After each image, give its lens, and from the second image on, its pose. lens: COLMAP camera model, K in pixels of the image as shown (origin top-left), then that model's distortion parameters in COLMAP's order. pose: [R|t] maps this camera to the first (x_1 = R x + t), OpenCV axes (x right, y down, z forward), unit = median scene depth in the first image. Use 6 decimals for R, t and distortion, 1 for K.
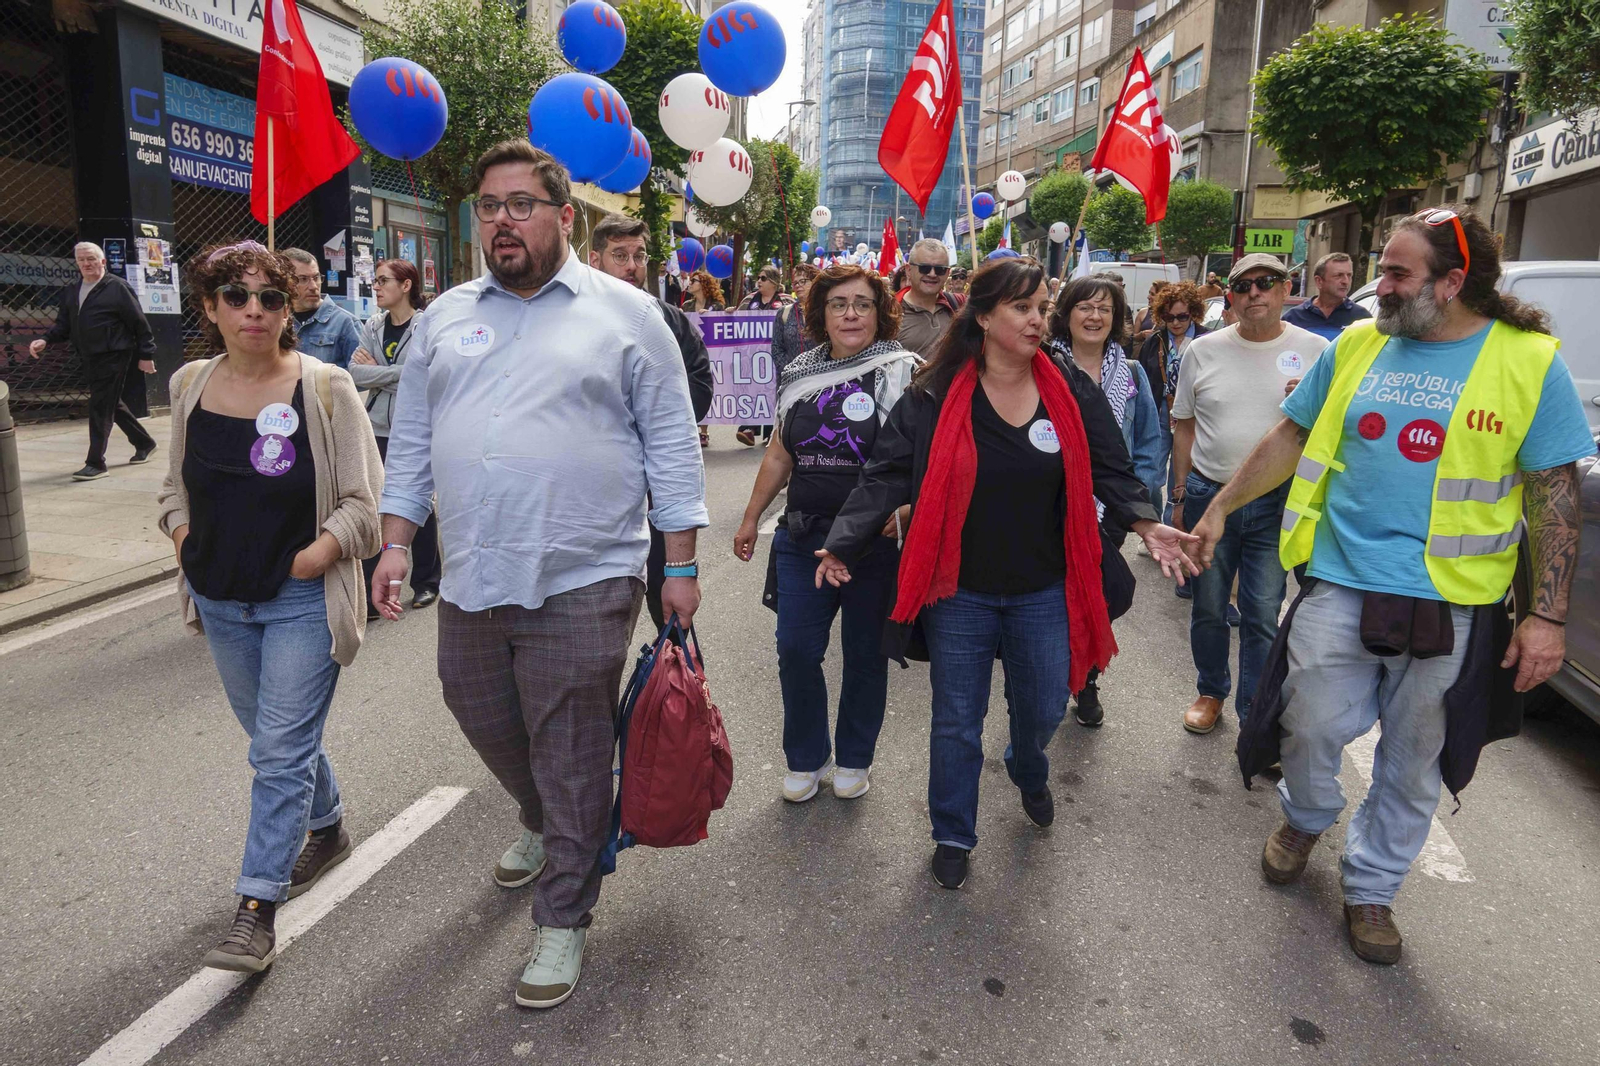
lens RADIAL K [[1111.1, 0, 792.7], [0, 1111.1, 533.5], [0, 0, 1]] dist [0.004234, -0.006976]
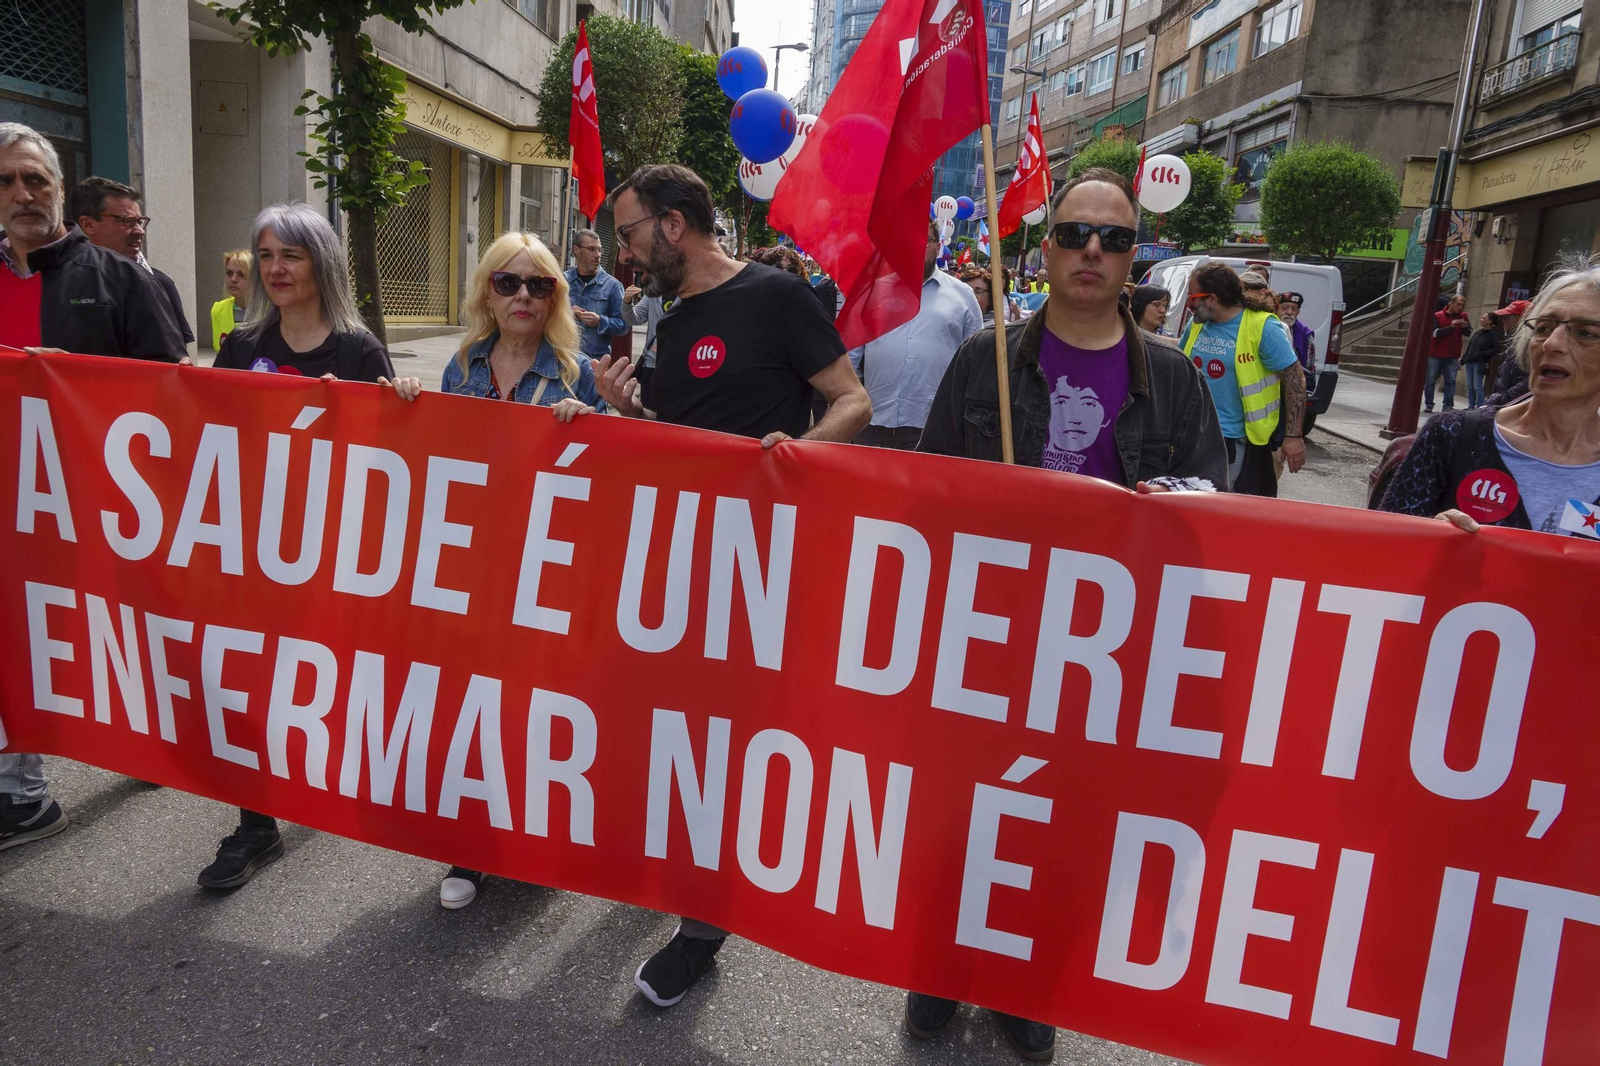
lens RADIAL K [[1111.1, 0, 796.2], [0, 1111.1, 531.8], [0, 0, 1]] dist [0.004234, -0.006976]
pose [[0.998698, 0.050494, 0.007254, 0.018224], [-0.050586, 0.998632, 0.013233, -0.030131], [-0.006576, -0.013582, 0.999886, 0.130891]]
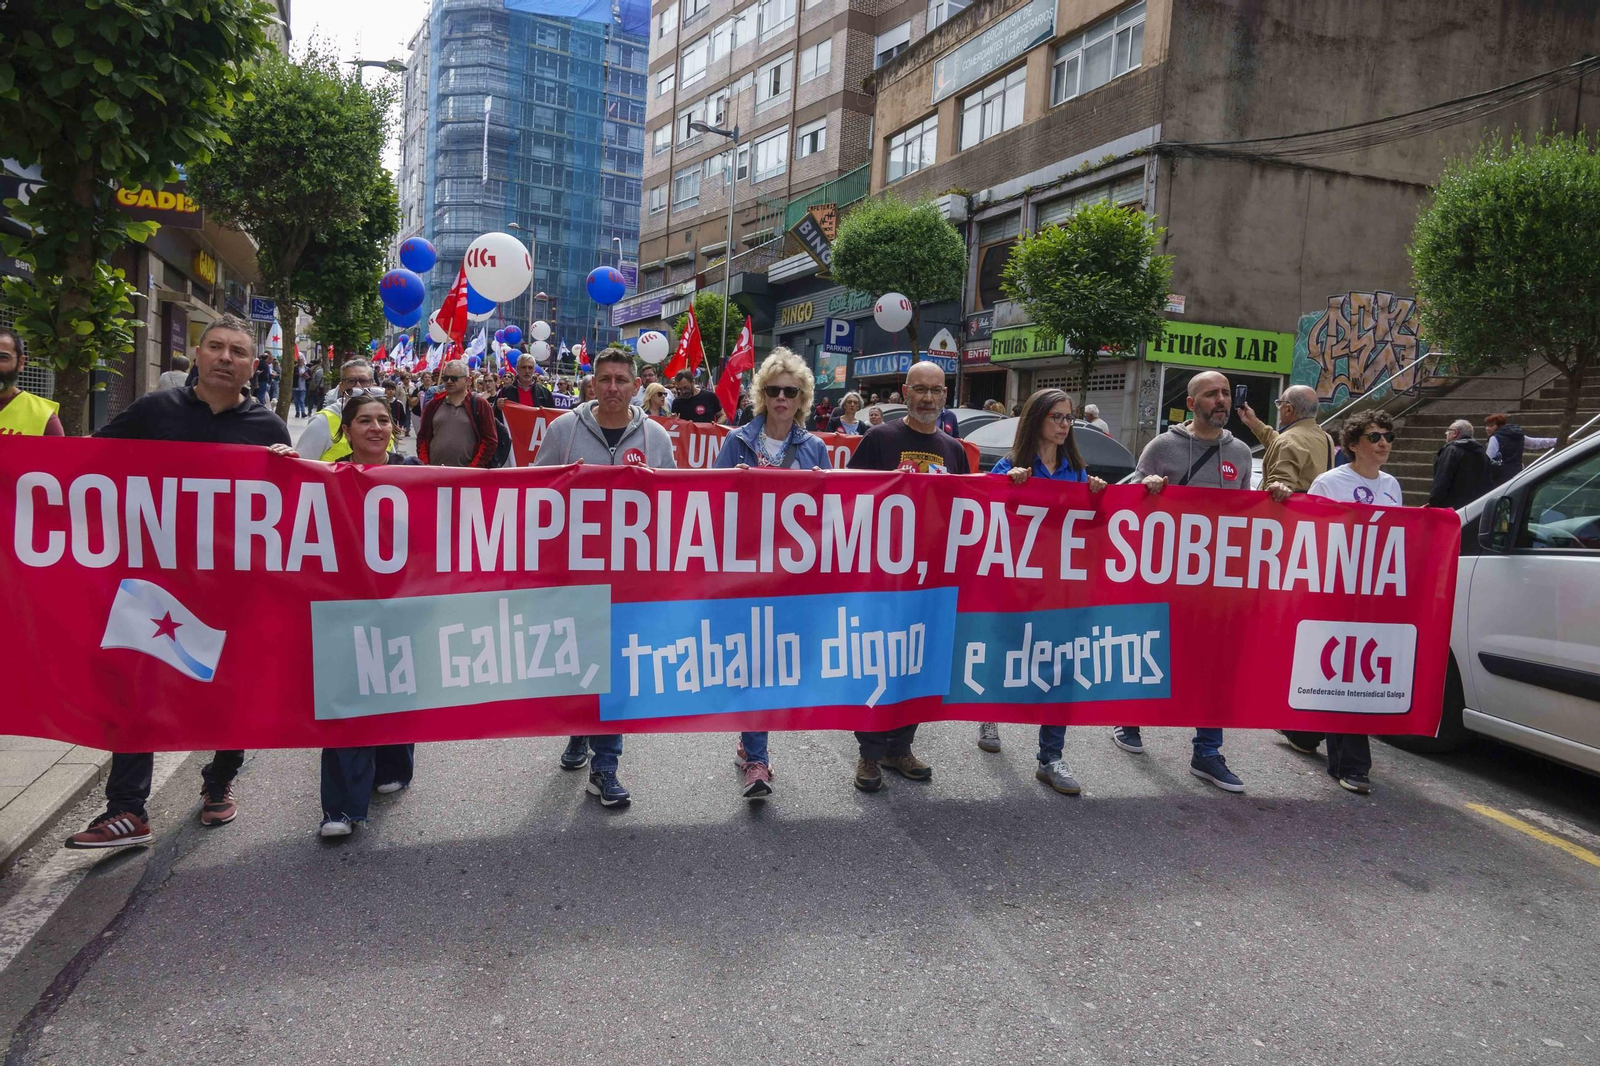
lens RADIAL K [[1111.1, 0, 802.2], [0, 1111.1, 526.8], [0, 0, 1]] dist [0.004234, -0.006976]
pose [[0.939050, 0.007959, 0.343689, 0.013031], [0.025057, 0.995488, -0.091516, -0.074047], [-0.342866, 0.094550, 0.934614, 0.322110]]
